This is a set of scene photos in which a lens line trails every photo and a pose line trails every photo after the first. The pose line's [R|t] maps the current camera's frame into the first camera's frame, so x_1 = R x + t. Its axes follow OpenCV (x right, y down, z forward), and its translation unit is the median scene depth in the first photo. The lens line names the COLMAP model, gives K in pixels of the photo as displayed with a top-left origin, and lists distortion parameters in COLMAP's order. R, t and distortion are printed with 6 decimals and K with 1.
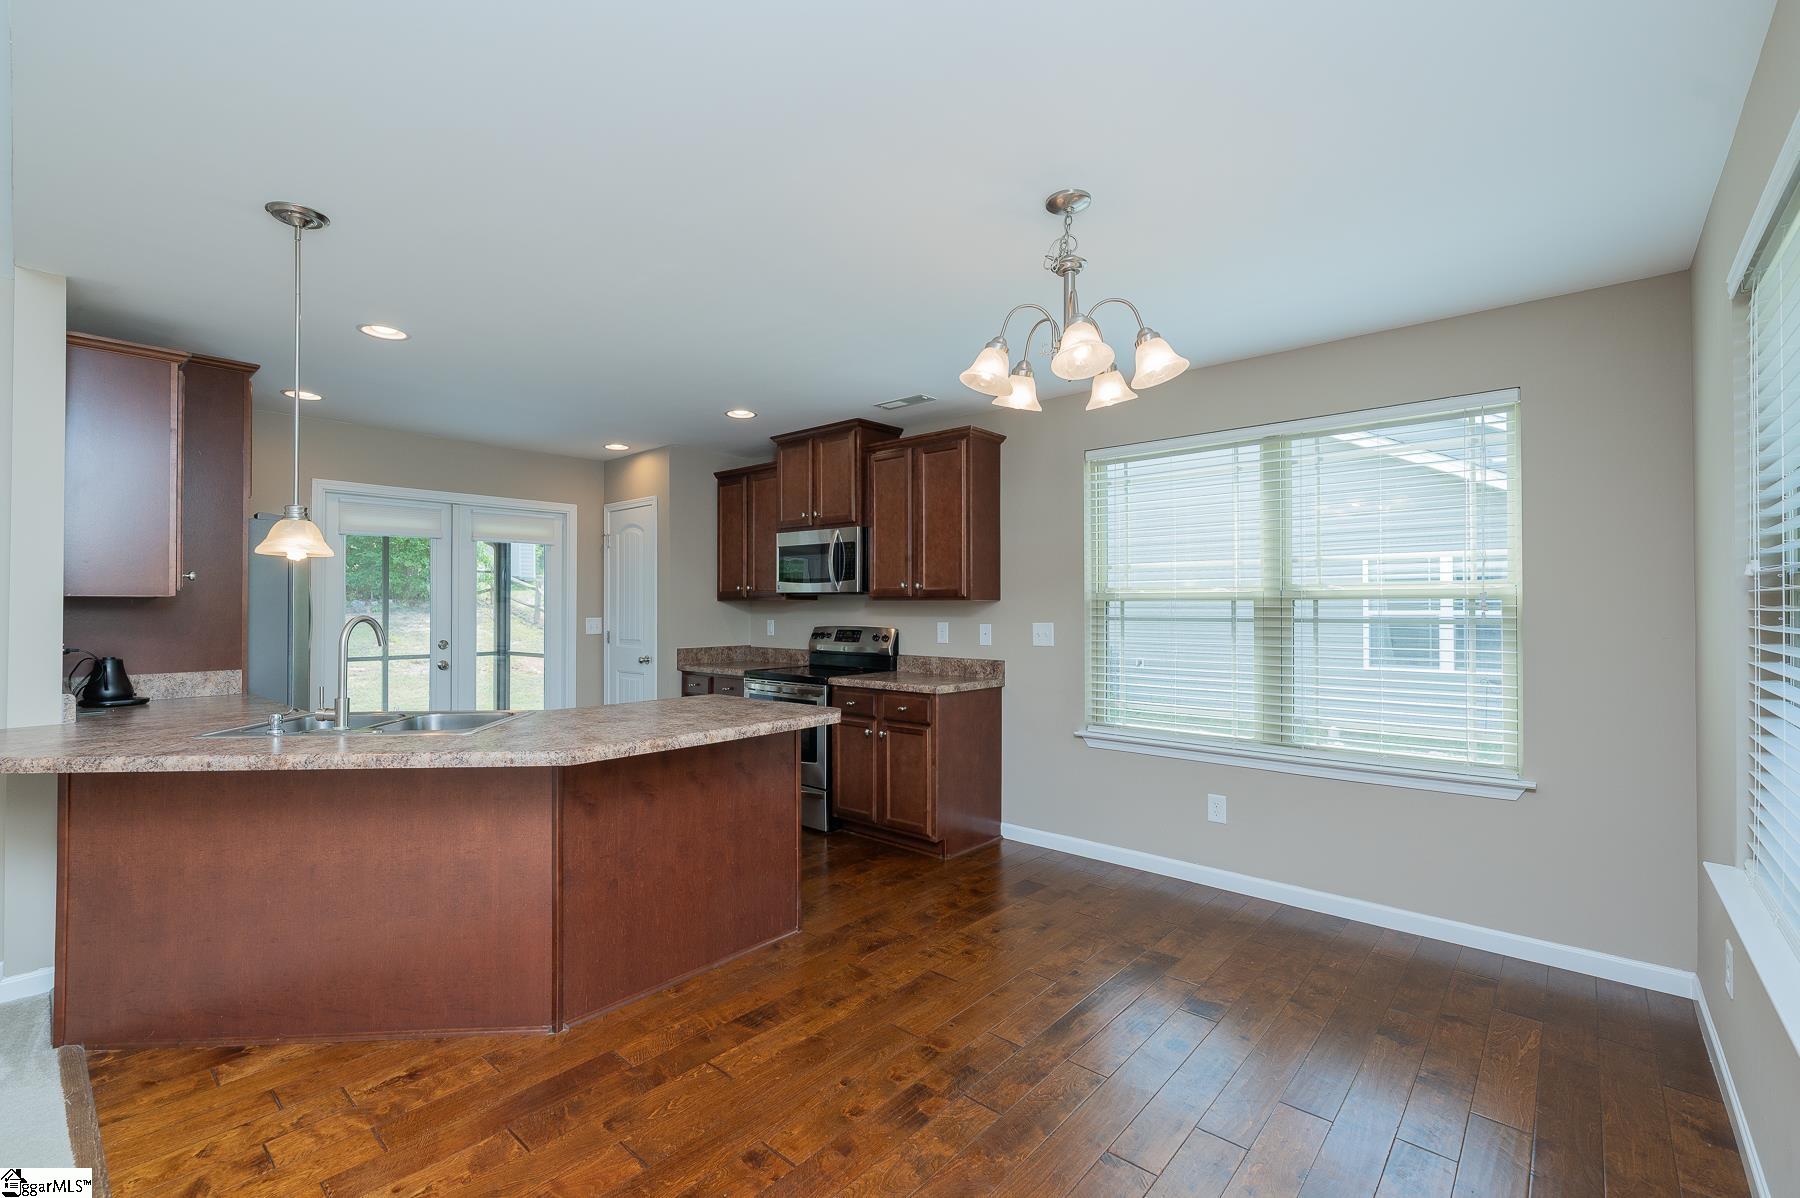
lens RADIAL K [[779.0, 0, 889.0], [0, 779.0, 597.7], [0, 0, 1]] dist [0.002439, -0.000113]
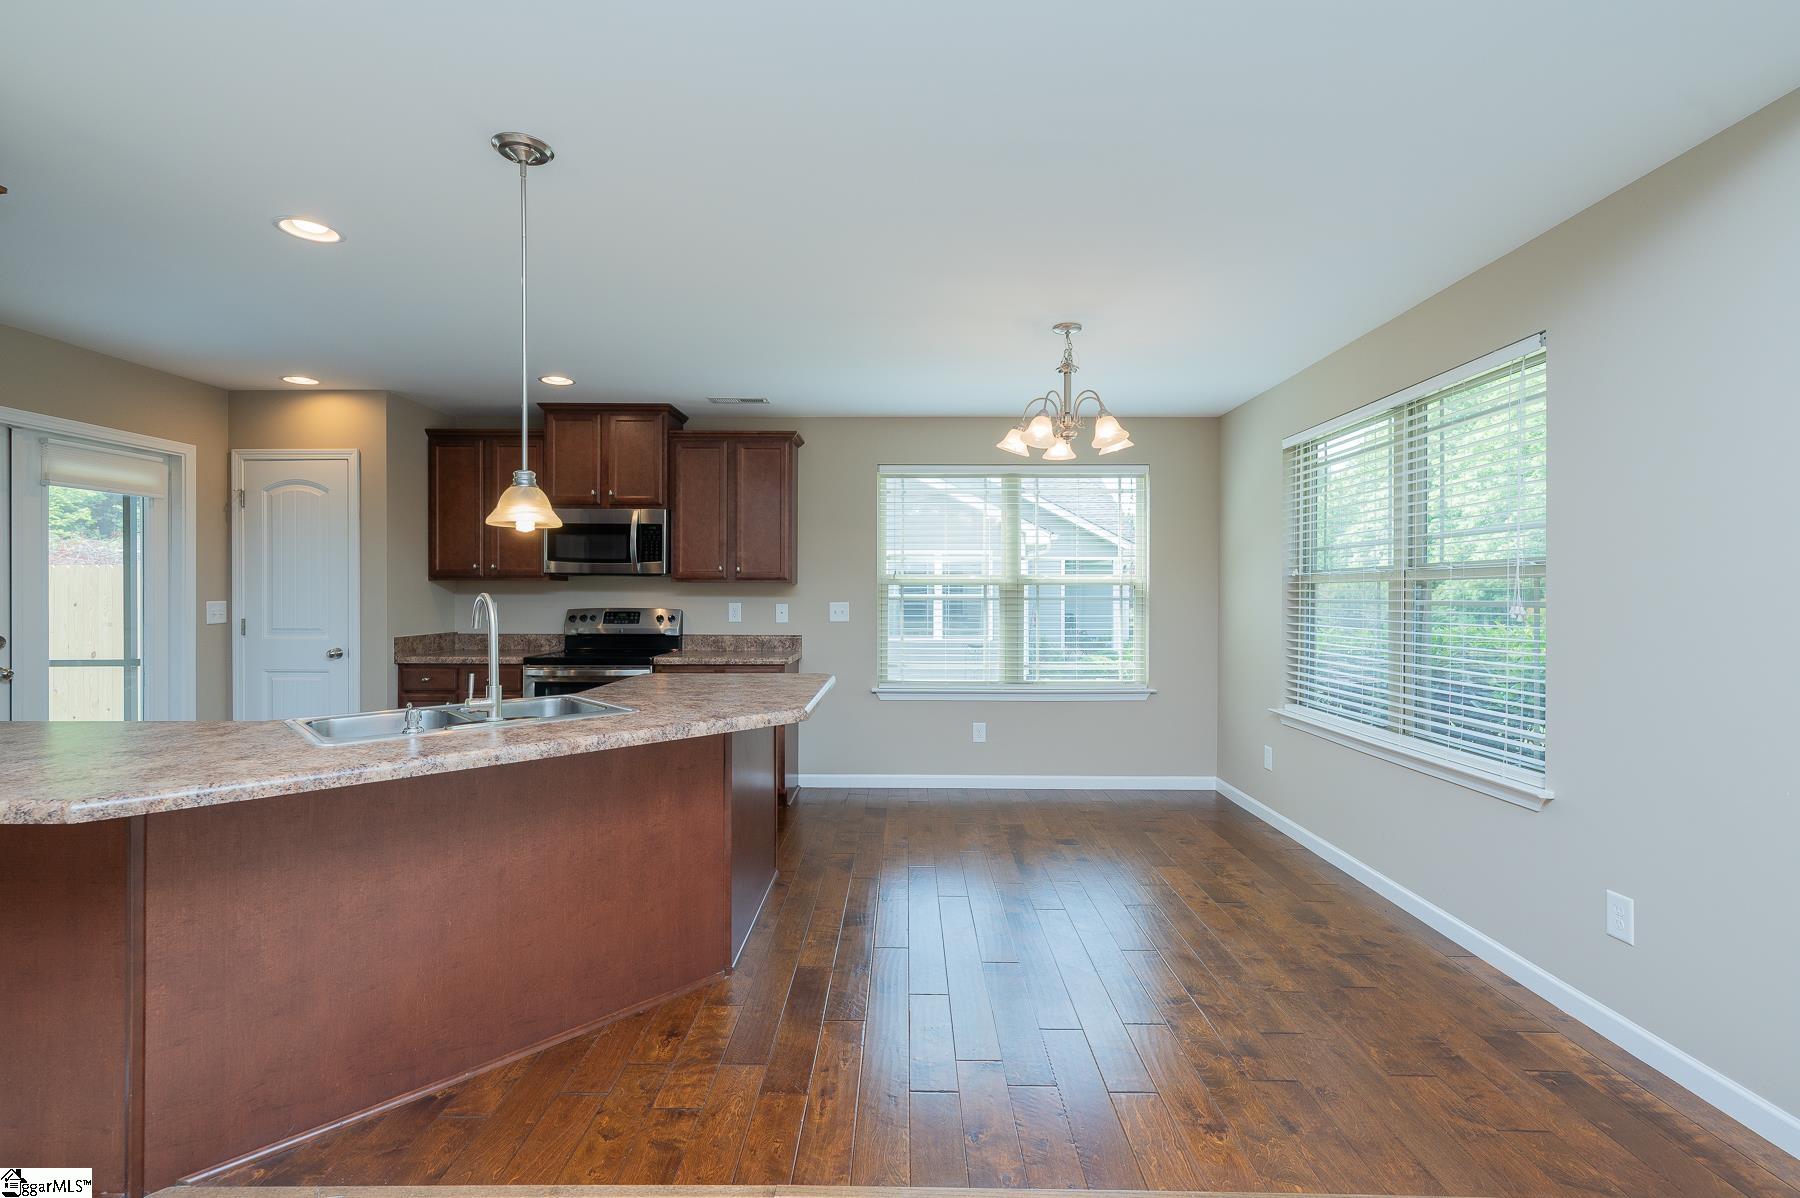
lens RADIAL K [[802.8, 0, 897.2], [0, 802.8, 596.4], [0, 0, 1]] dist [0.001336, 0.000057]
pose [[0.754052, 0.000056, 0.656815, -0.548204], [-0.011419, 0.999850, 0.013024, 0.005431], [-0.656716, -0.017321, 0.753939, 0.003543]]
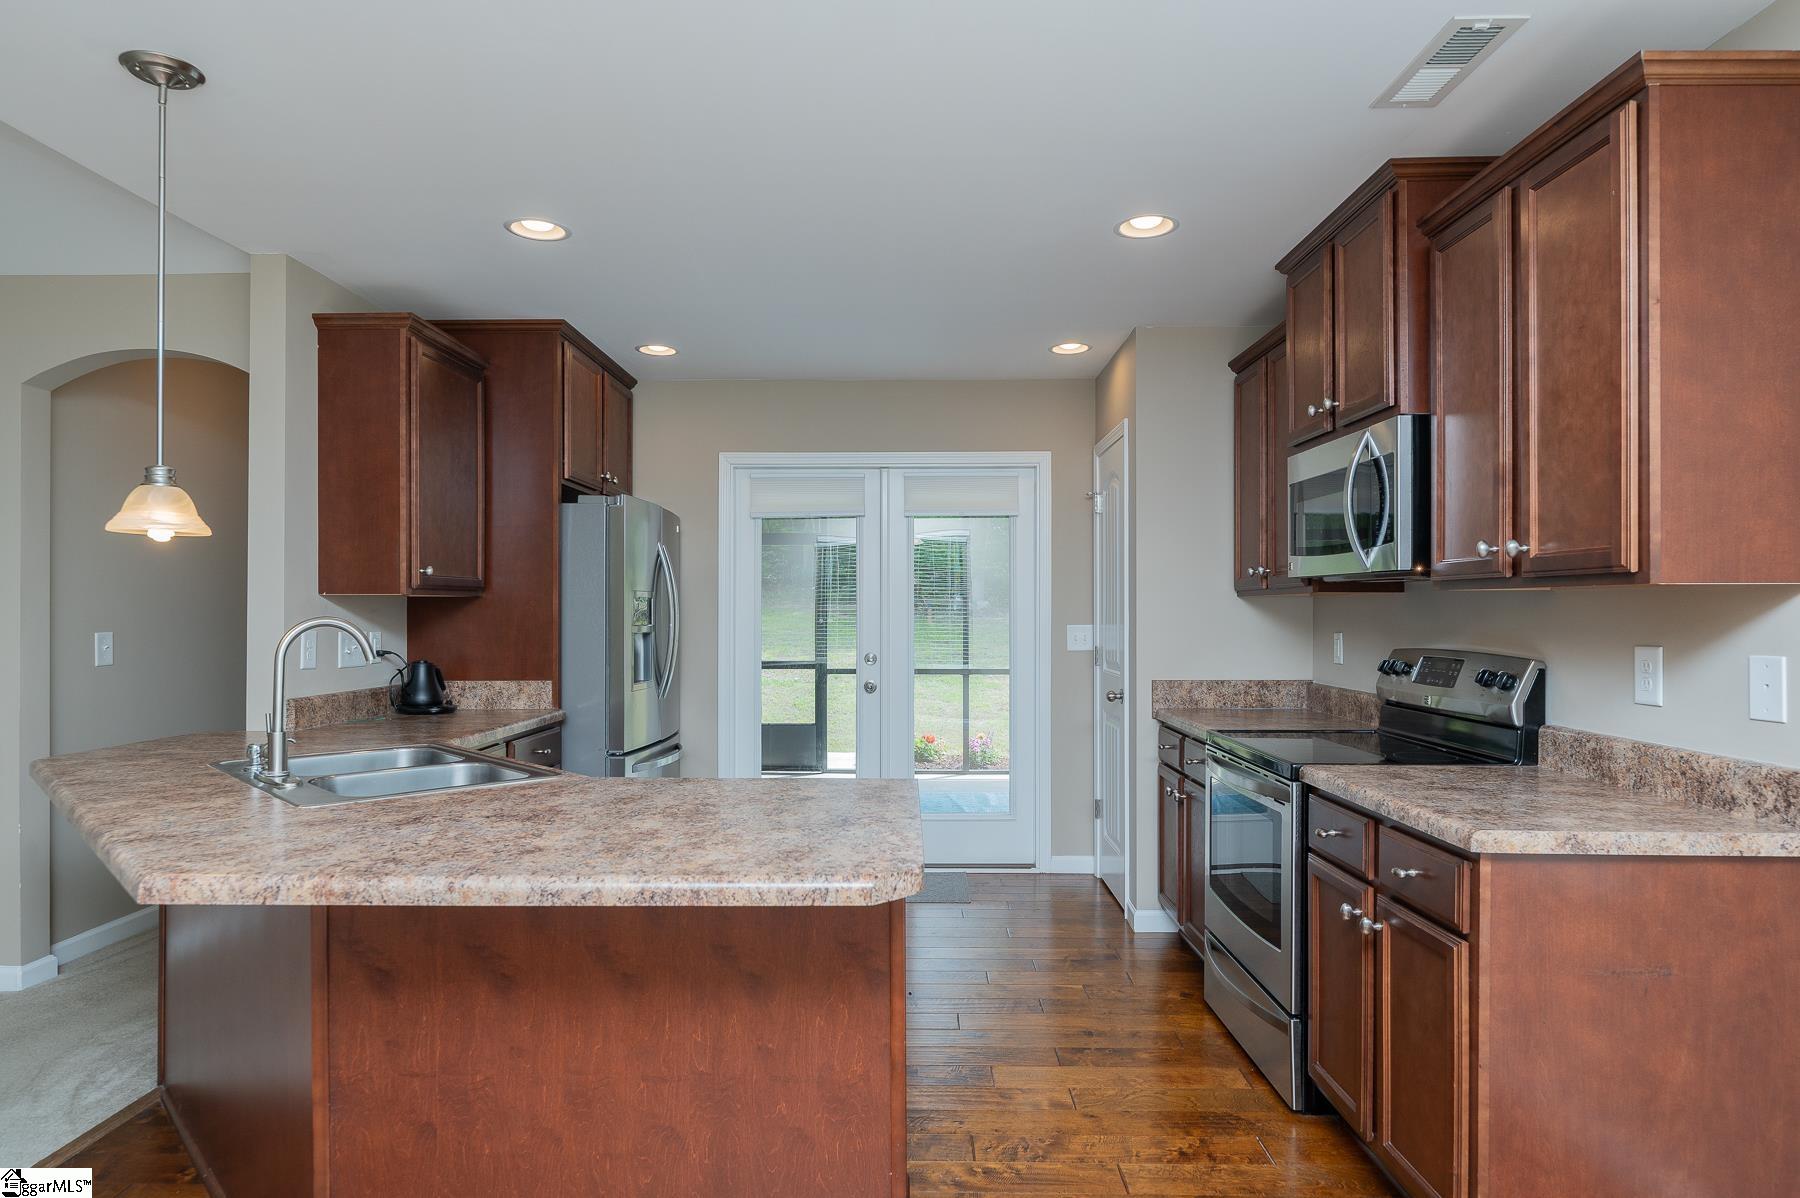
lens RADIAL K [[1022.9, 0, 894.7], [0, 1022.9, 610.5], [0, 0, 1]] dist [0.000302, -0.003062]
pose [[0.655611, -0.000122, -0.755098, 0.218890], [0.008297, 0.999941, 0.007042, 0.008902], [0.755053, -0.010882, 0.655574, 0.465289]]
